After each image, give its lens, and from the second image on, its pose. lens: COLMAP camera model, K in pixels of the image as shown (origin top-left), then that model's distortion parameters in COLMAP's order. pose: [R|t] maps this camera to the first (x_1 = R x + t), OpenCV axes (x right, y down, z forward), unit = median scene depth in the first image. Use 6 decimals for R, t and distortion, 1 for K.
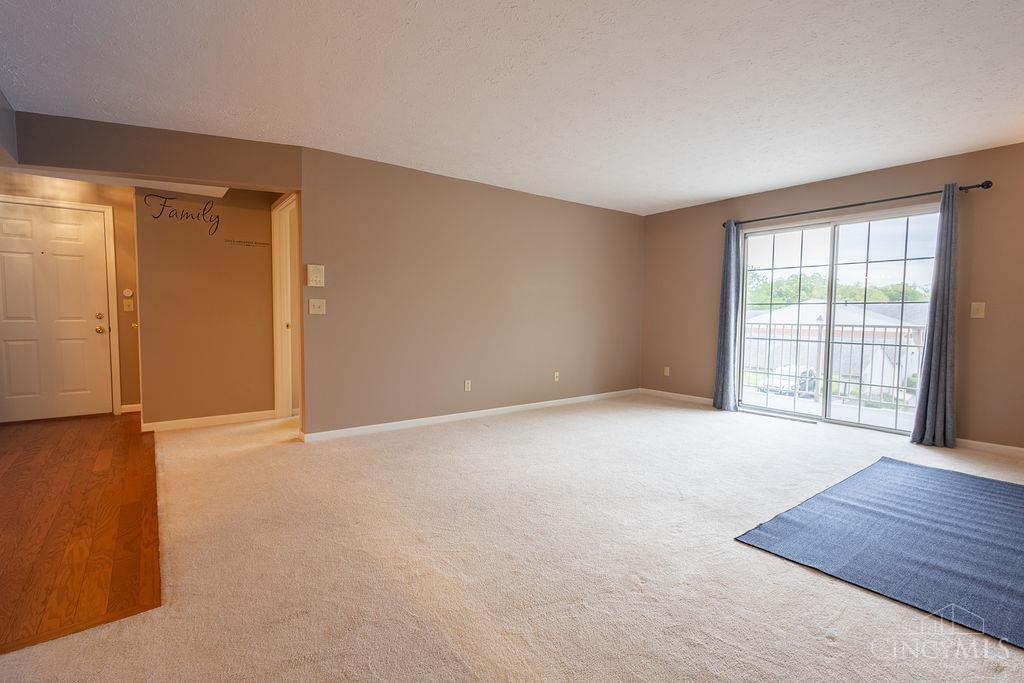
lens RADIAL K [[470.0, 0, 506.7], [0, 470.0, 339.3], [0, 0, 1]] dist [0.009240, -0.002871]
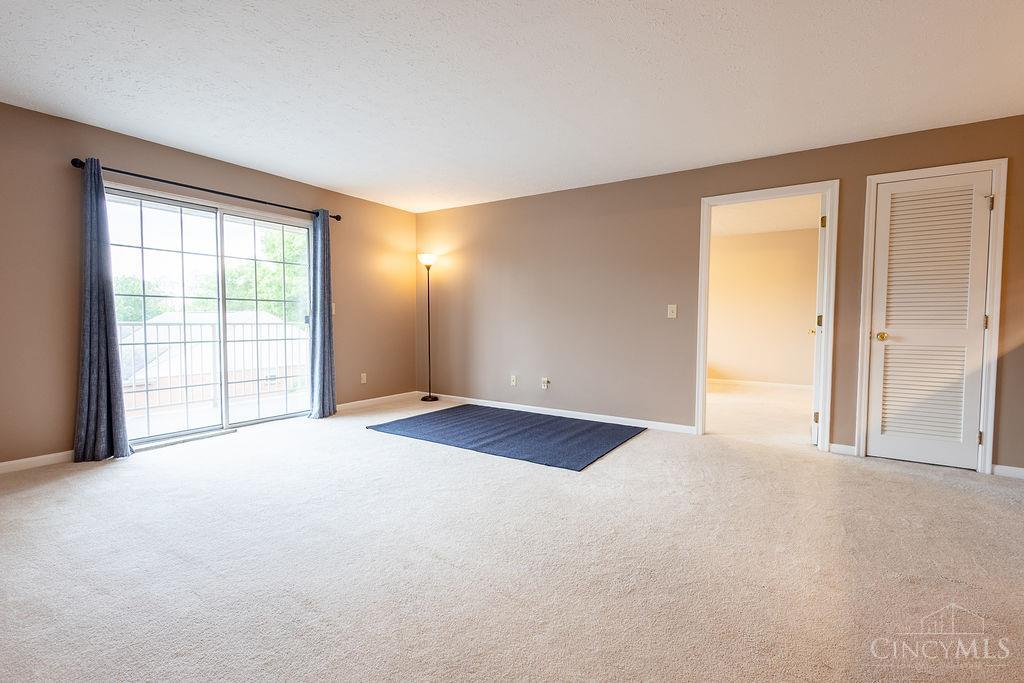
lens RADIAL K [[470.0, 0, 514.7], [0, 470.0, 341.9], [0, 0, 1]] dist [0.009240, -0.002871]
pose [[-0.327475, -0.056504, 0.943169, -0.381515], [0.044780, 0.996160, 0.075227, -0.040179], [-0.943798, 0.066870, -0.323688, 0.816698]]
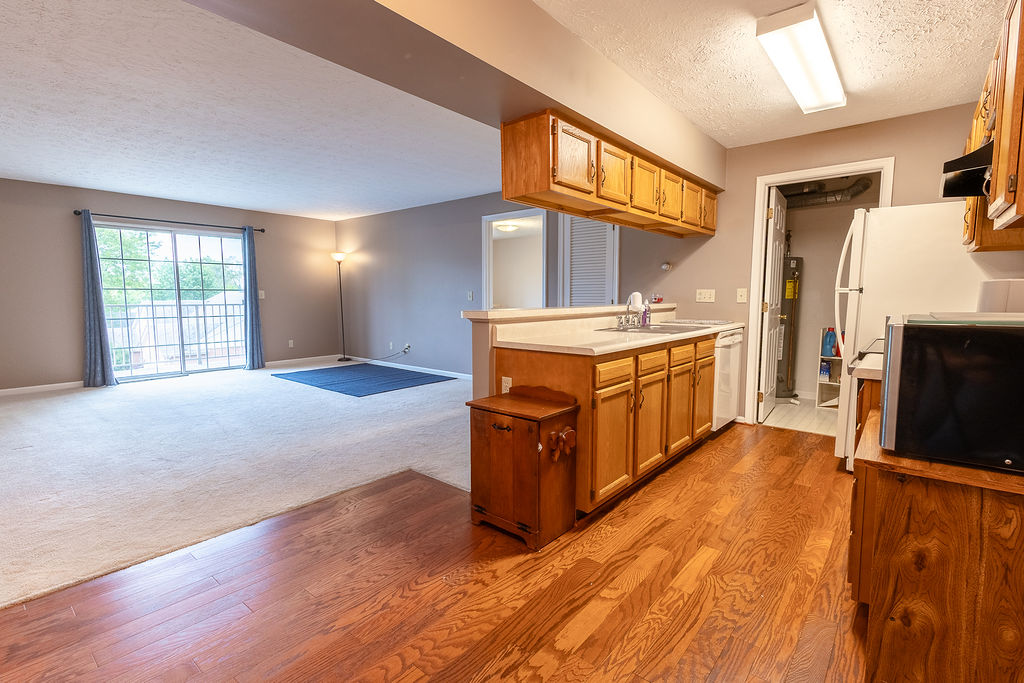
lens RADIAL K [[474.2, 0, 513.7], [0, 474.2, 341.8], [0, 0, 1]] dist [0.007604, -0.002891]
pose [[-0.219232, -0.103958, 0.970118, -0.964100], [0.053637, 0.991520, 0.118372, -0.039994], [-0.974197, 0.077985, -0.211797, 0.367075]]
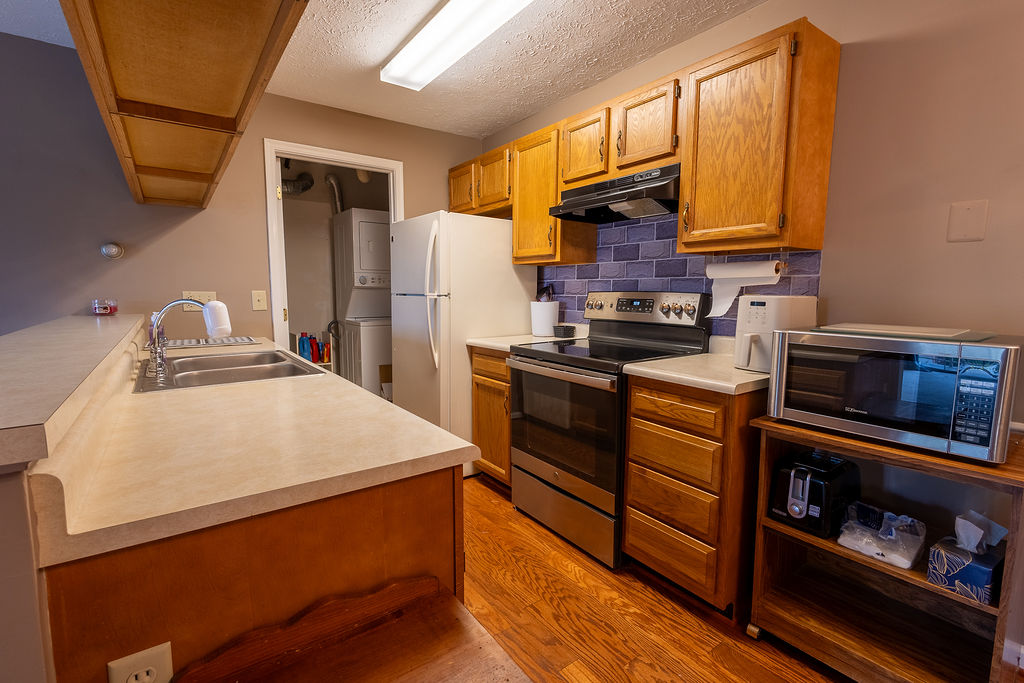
lens RADIAL K [[470.0, 0, 511.1], [0, 470.0, 342.2], [0, 0, 1]] dist [0.009240, -0.002871]
pose [[-0.999616, -0.013747, 0.024055, -0.524390], [-0.009572, 0.986120, 0.165760, -0.050854], [-0.026000, 0.165466, -0.985873, 0.383445]]
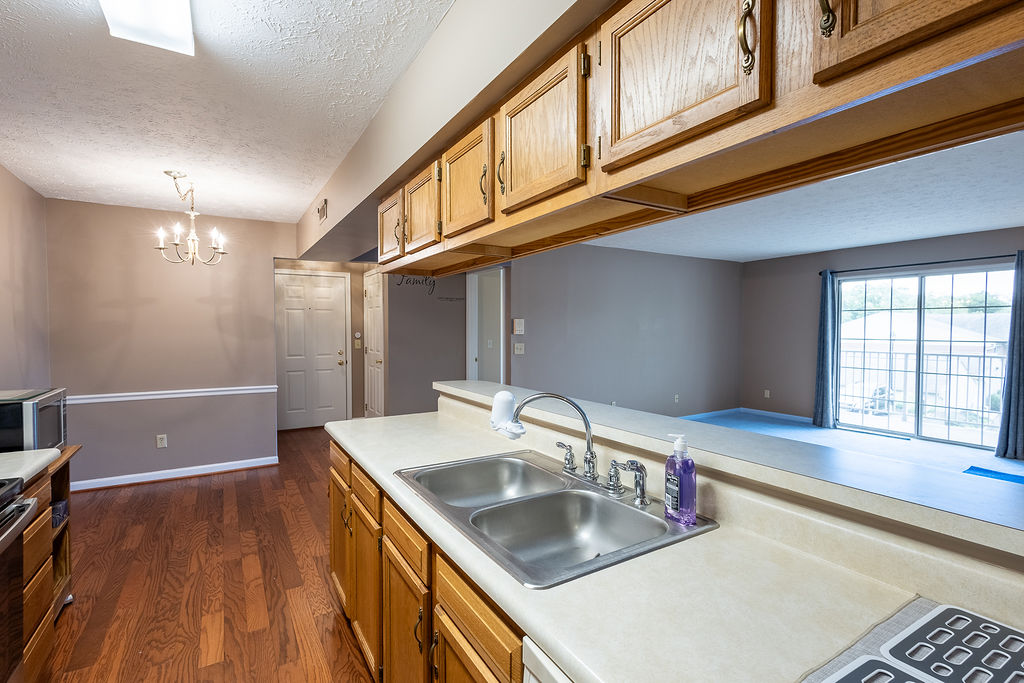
lens RADIAL K [[470.0, 0, 509.8], [0, 470.0, 338.3], [0, 0, 1]] dist [0.009240, -0.002871]
pose [[0.994652, -0.006346, -0.103083, -0.243915], [0.002963, 0.999453, -0.032940, -0.046406], [0.103236, 0.032458, 0.994127, -0.326578]]
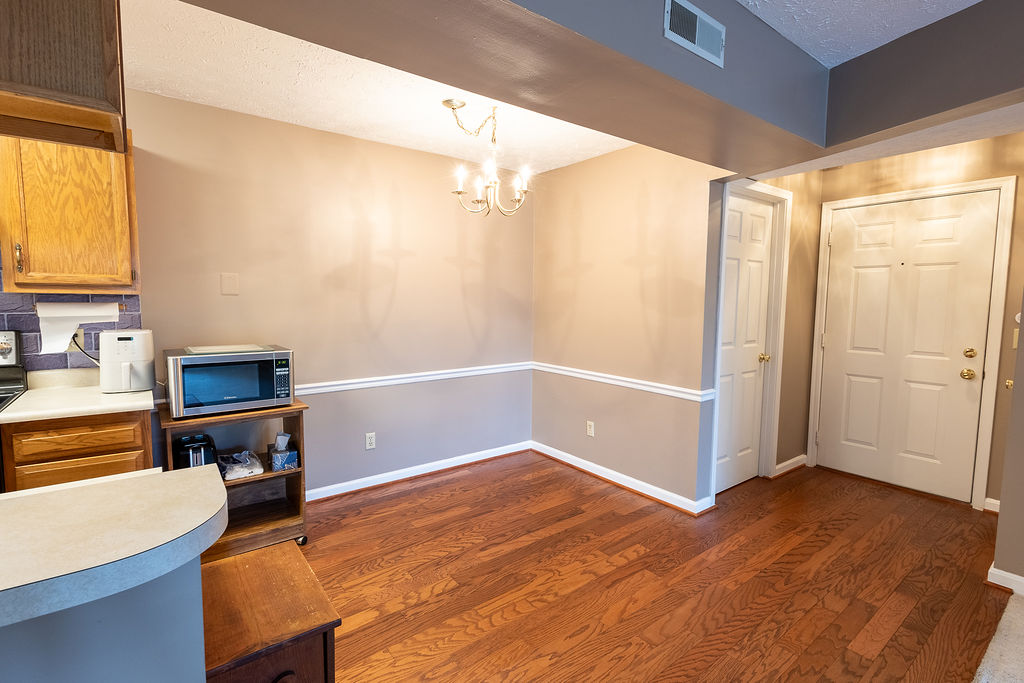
lens RADIAL K [[470.0, 0, 516.1], [0, 470.0, 344.5], [0, 0, 1]] dist [0.009240, -0.002871]
pose [[0.000167, 0.085997, -0.996295, -0.228113], [-0.063331, 0.994296, 0.085814, -0.081709], [0.997993, 0.063082, 0.005612, 0.394152]]
